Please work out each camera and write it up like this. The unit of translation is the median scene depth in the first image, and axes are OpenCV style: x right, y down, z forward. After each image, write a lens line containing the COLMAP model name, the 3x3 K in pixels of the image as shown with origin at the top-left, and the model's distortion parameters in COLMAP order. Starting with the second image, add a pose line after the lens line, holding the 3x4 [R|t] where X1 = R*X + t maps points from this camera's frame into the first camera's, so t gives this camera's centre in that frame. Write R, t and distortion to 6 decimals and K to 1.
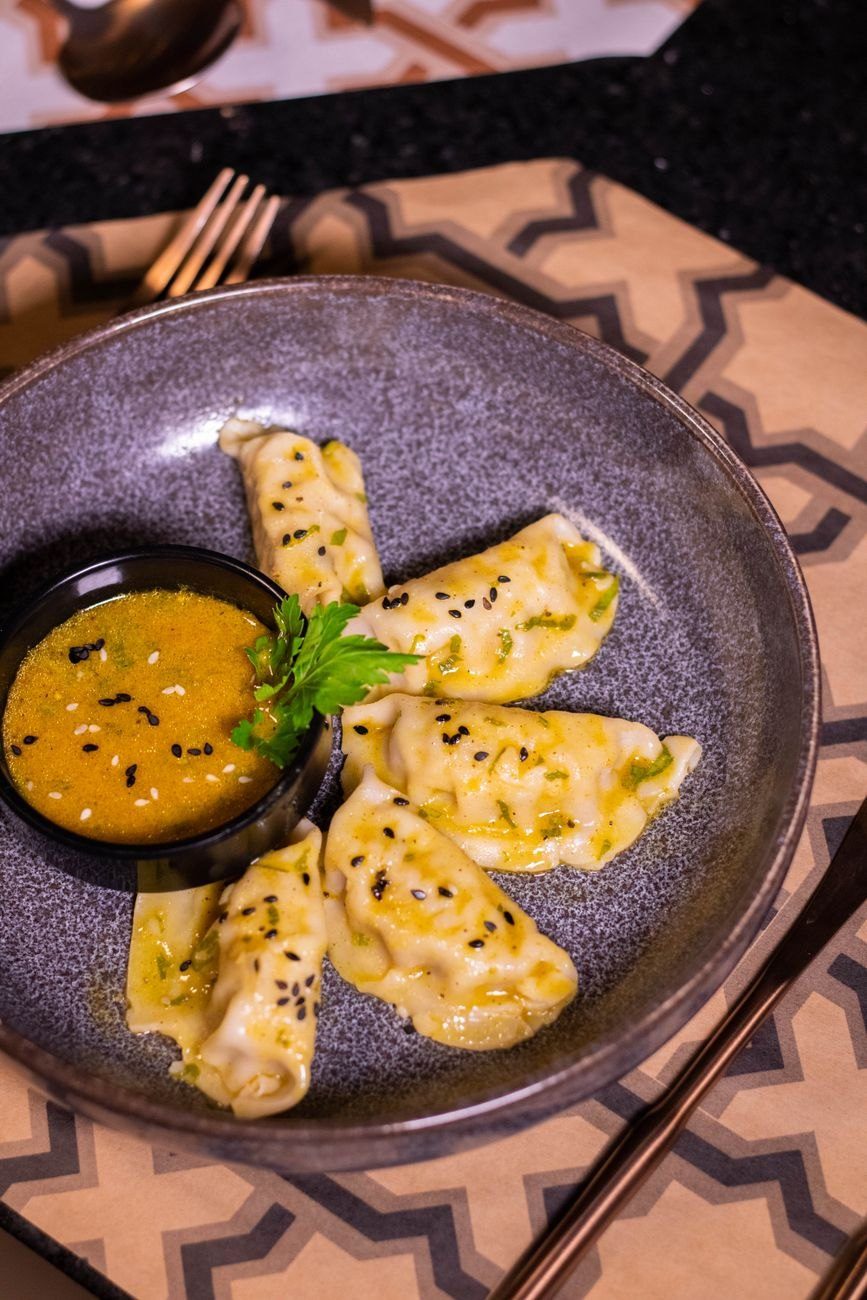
lens RADIAL K [[3353.1, 0, 433.5], [0, 3353.1, 650.0], [0, 0, 1]] dist [-0.127572, -0.298486]
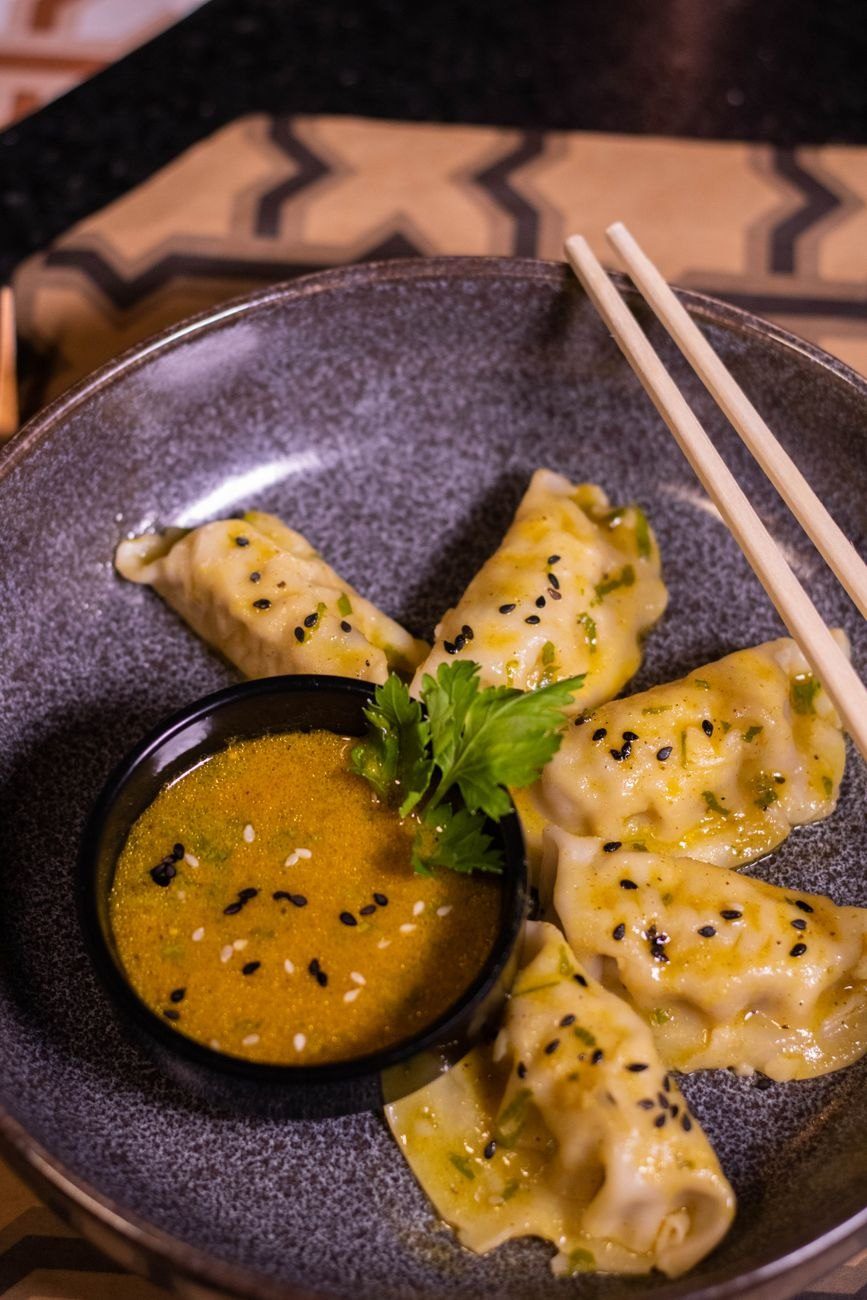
lens RADIAL K [[3353.1, 0, 433.5], [0, 3353.1, 650.0], [0, 0, 1]] dist [-0.127572, -0.298486]
pose [[0.845101, -0.441355, 0.301677, -0.269793], [0.445649, 0.893295, 0.058479, -0.064266], [-0.295297, 0.085022, 0.951615, 0.230060]]
